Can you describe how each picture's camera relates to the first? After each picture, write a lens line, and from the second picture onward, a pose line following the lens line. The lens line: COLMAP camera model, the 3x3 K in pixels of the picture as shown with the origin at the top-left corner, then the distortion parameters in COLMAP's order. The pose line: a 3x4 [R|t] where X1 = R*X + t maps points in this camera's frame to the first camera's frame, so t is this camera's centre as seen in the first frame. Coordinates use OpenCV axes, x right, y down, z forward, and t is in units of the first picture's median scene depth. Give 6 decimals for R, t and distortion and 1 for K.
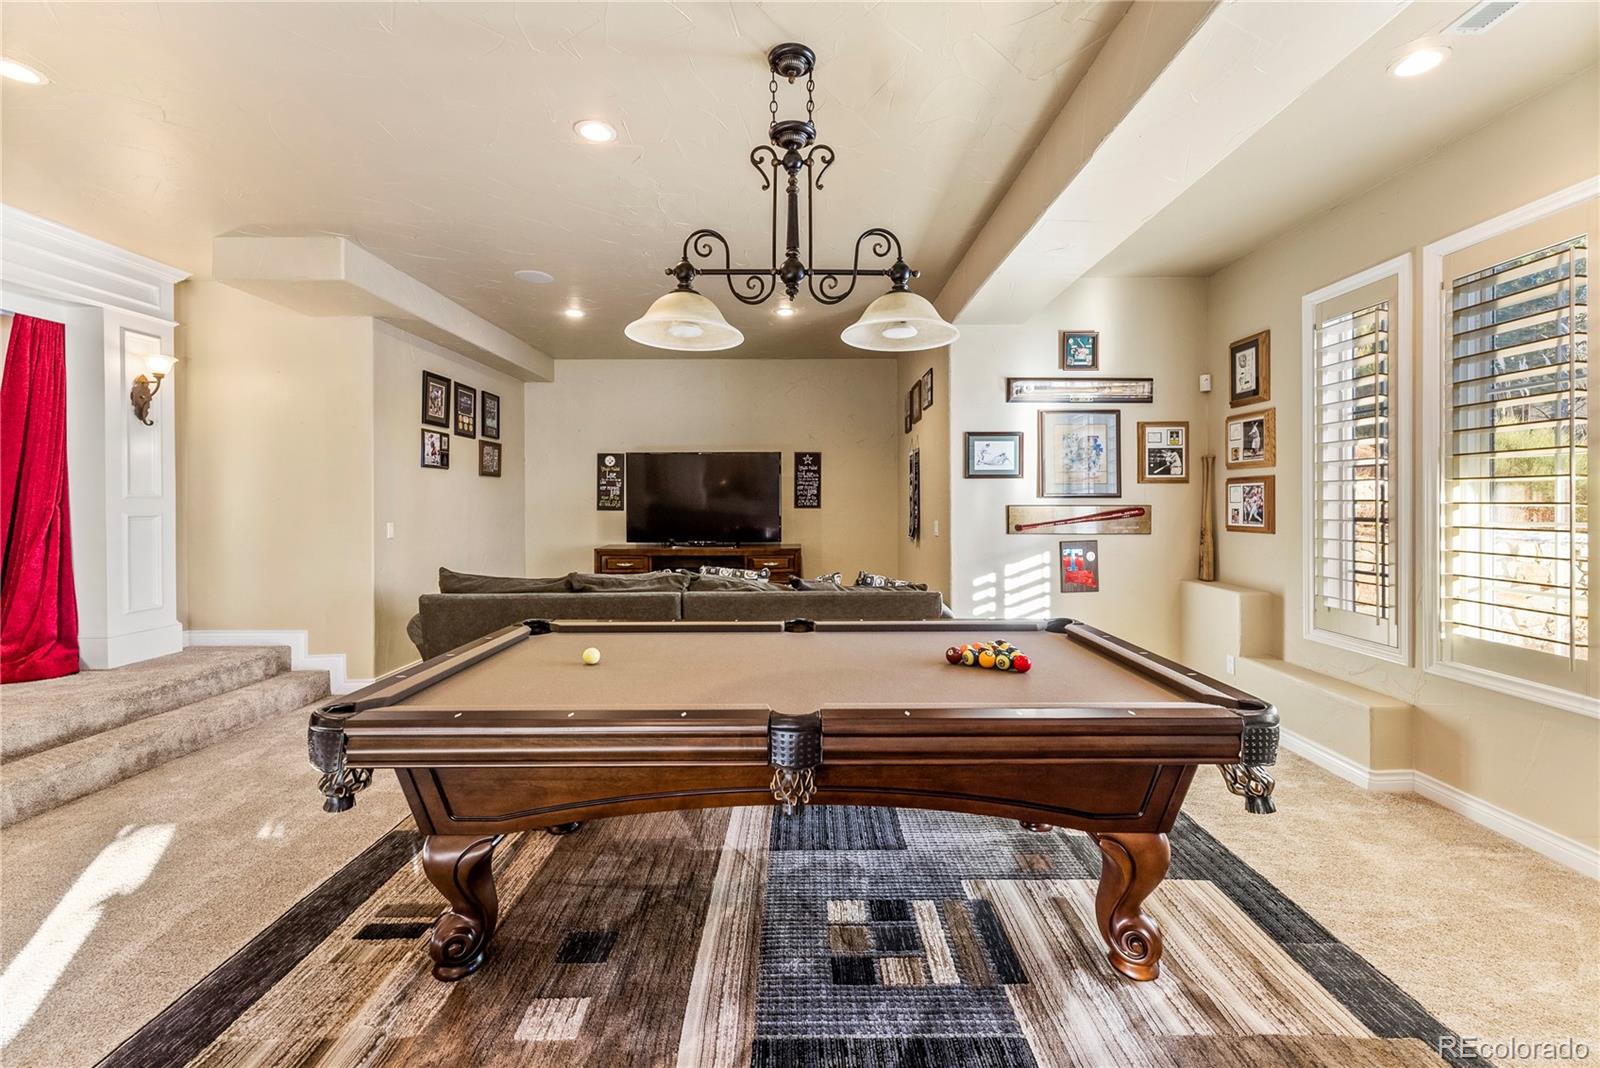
lens RADIAL K [[650.8, 0, 804.1], [0, 650.8, 502.6], [0, 0, 1]] dist [0.002749, 0.000107]
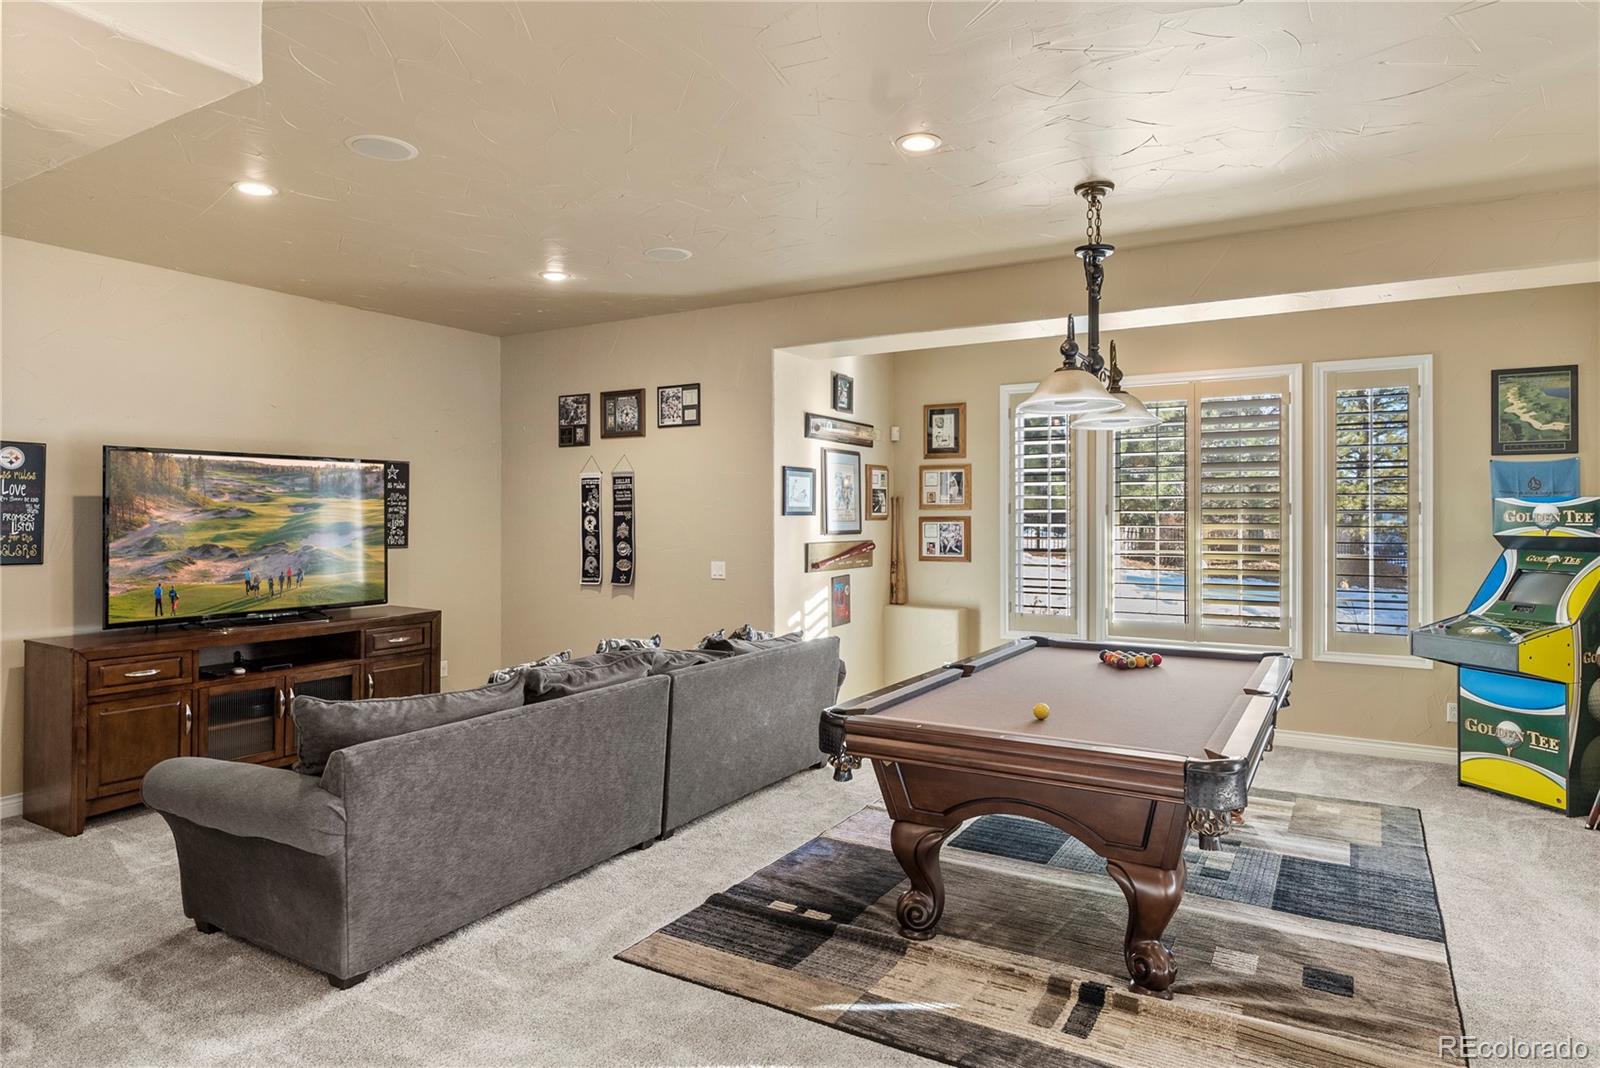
lens RADIAL K [[929.1, 0, 799.8], [0, 929.1, 526.6], [0, 0, 1]] dist [0.008756, 0.000542]
pose [[0.519897, -0.007598, 0.854195, -0.885725], [0.000054, 0.999961, 0.008861, -0.033033], [-0.854229, -0.004561, 0.519877, 0.286059]]
